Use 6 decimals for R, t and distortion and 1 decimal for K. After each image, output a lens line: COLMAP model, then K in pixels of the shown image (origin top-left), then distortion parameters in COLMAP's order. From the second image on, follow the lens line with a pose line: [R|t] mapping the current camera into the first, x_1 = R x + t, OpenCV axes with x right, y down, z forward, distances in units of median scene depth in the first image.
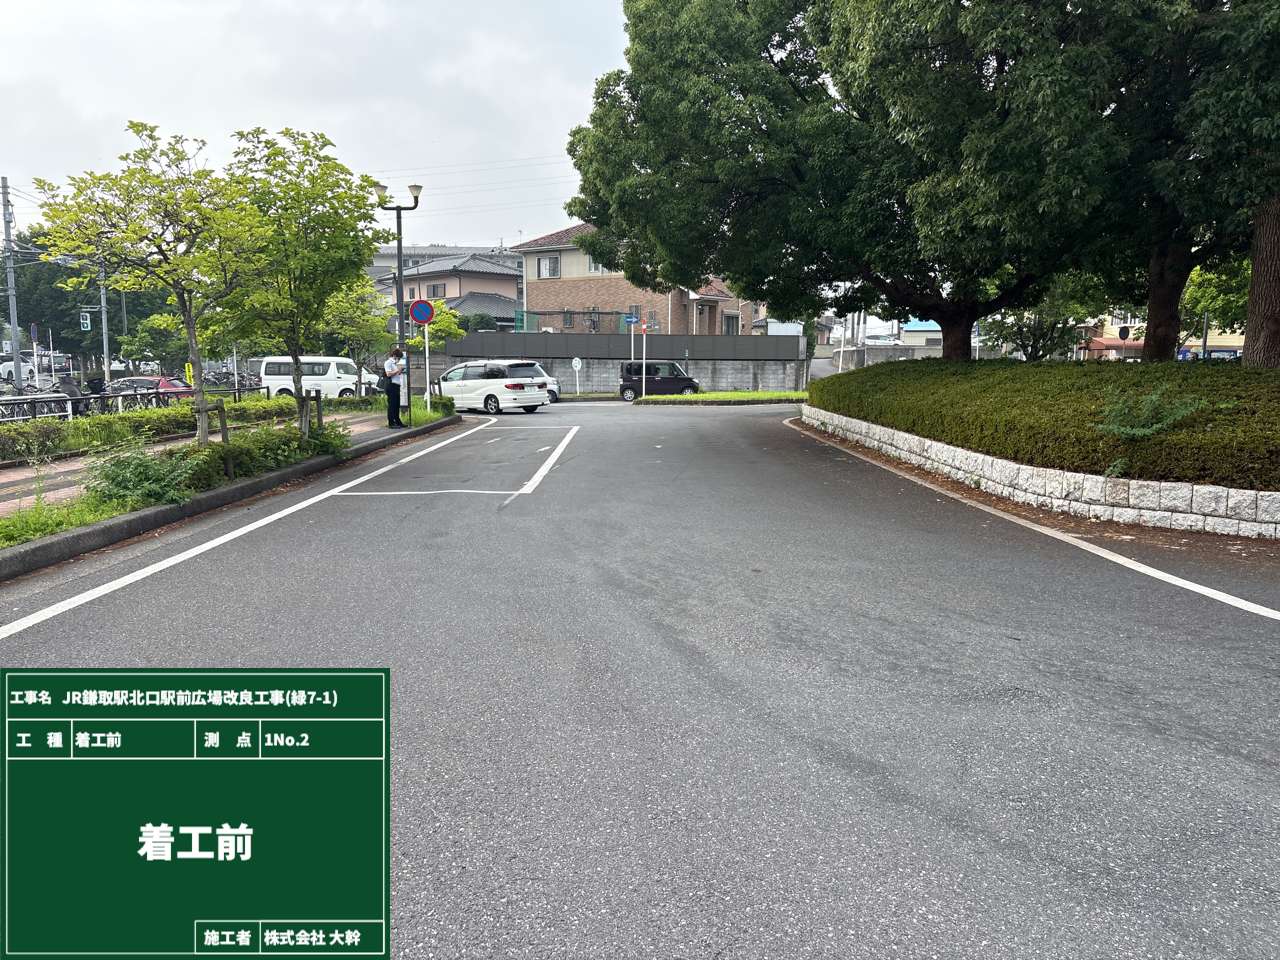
lens RADIAL K [[932.5, 0, 640.0], [0, 932.5, 480.0], [0, 0, 1]] dist [0.000103, -0.005701]
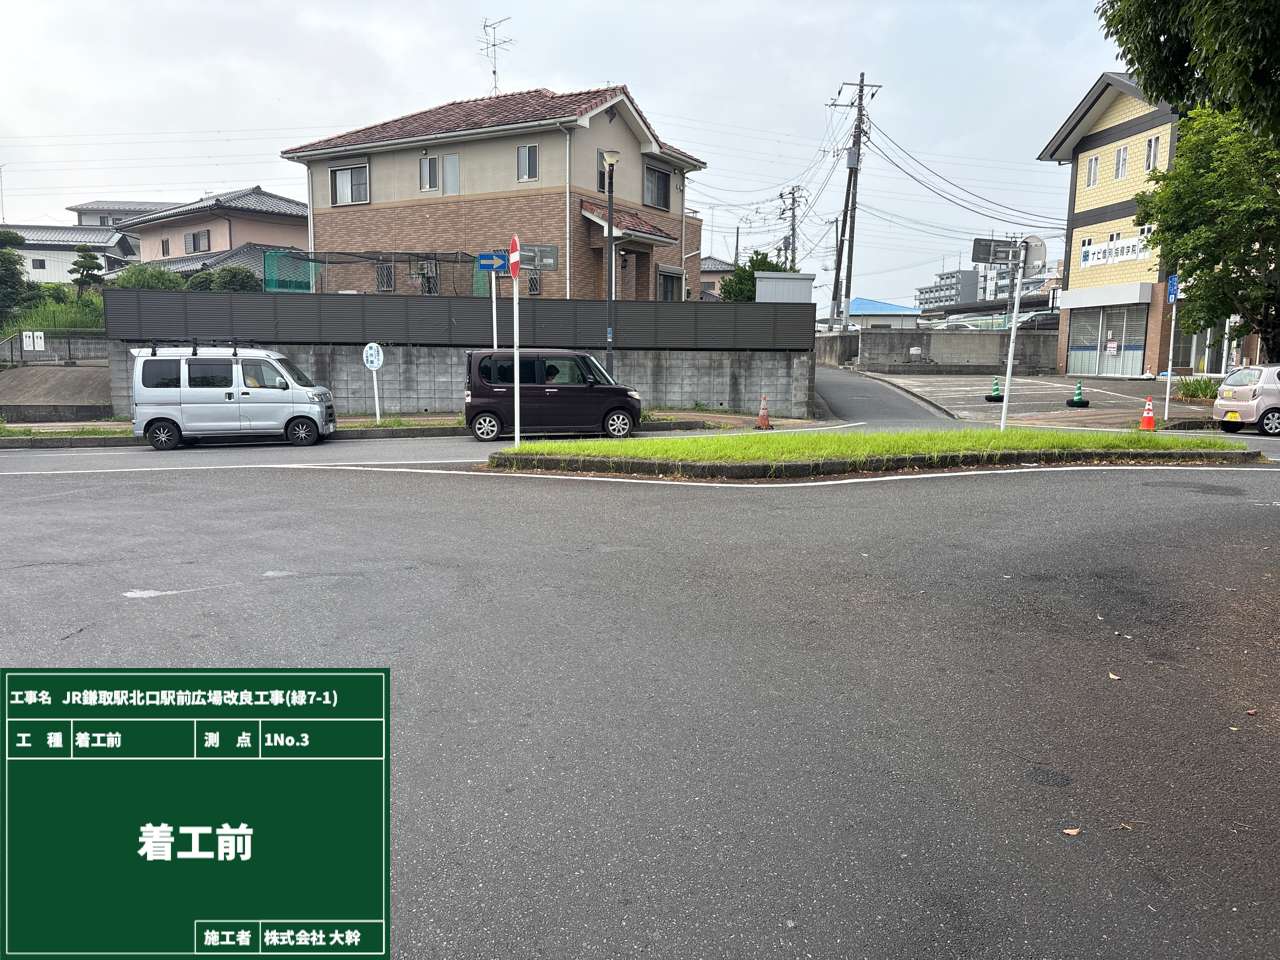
lens RADIAL K [[932.5, 0, 640.0], [0, 932.5, 480.0], [0, 0, 1]] dist [0.000103, -0.005701]
pose [[0.992222, -0.013118, 0.123784, 0.005332], [0.011979, 0.999879, 0.009941, -0.061781], [-0.123900, -0.008381, 0.992259, 0.489189]]
